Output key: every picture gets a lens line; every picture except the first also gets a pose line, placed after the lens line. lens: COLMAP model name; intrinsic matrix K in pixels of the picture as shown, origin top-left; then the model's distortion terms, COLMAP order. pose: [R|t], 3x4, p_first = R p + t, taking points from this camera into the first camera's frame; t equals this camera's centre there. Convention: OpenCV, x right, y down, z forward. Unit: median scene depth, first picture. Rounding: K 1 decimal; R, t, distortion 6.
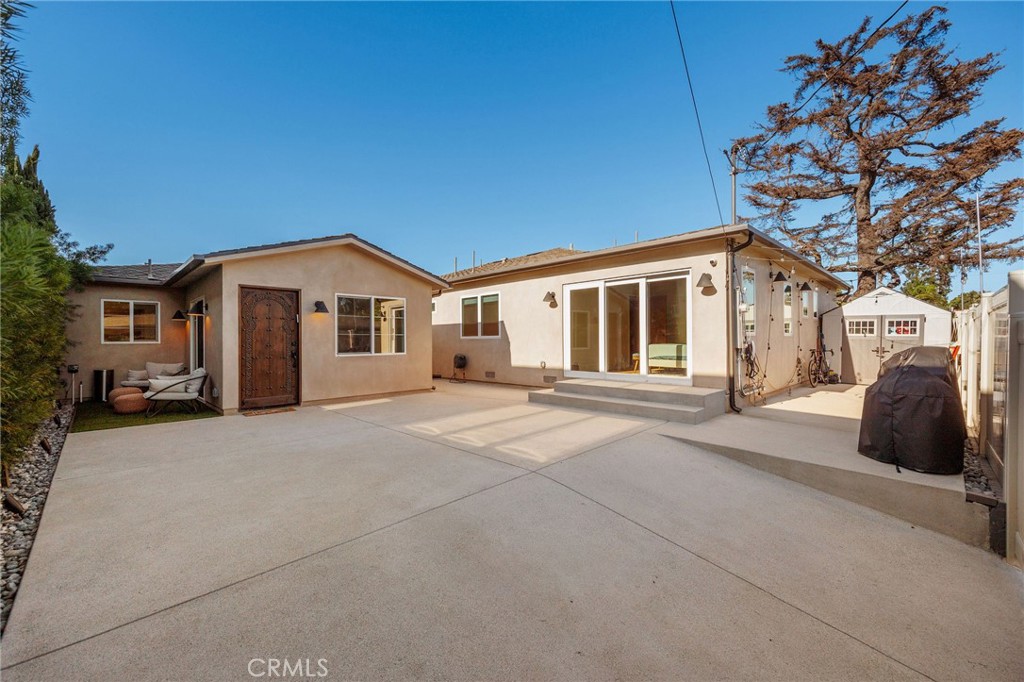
lens RADIAL K [[410.2, 0, 515.4], [0, 410.2, 340.1], [0, 0, 1]] dist [-0.001512, -0.000035]
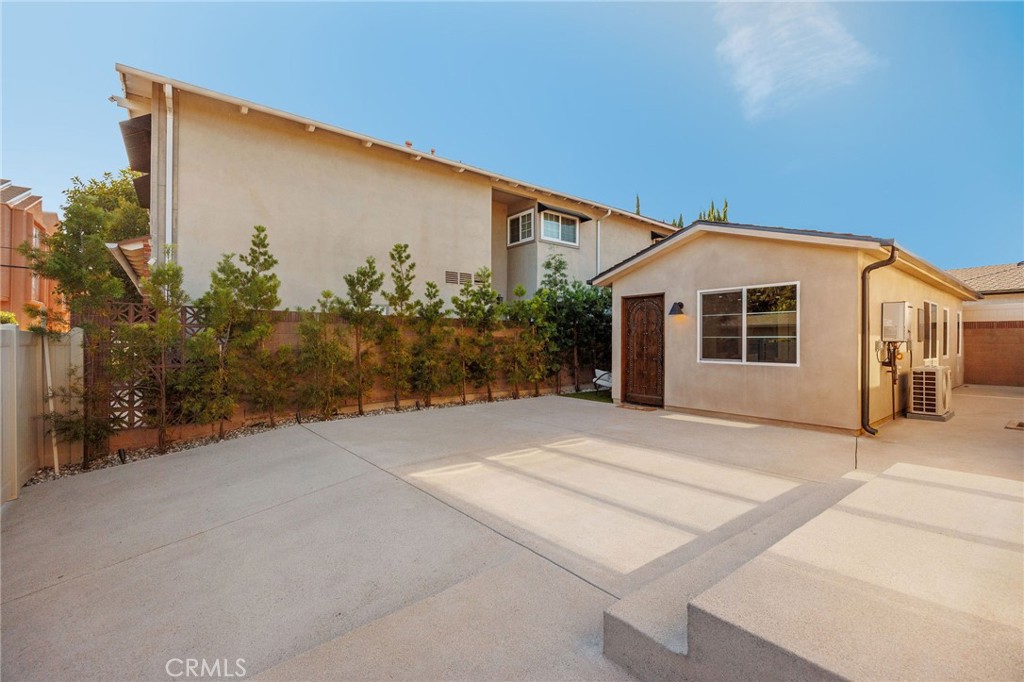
lens RADIAL K [[445.5, 0, 515.9], [0, 445.5, 342.0], [0, 0, 1]] dist [-0.005987, -0.000238]
pose [[-0.127123, 0.006229, -0.991867, 0.592863], [-0.004095, 0.999968, 0.006804, -0.008904], [0.991878, 0.004926, -0.127094, 0.775696]]
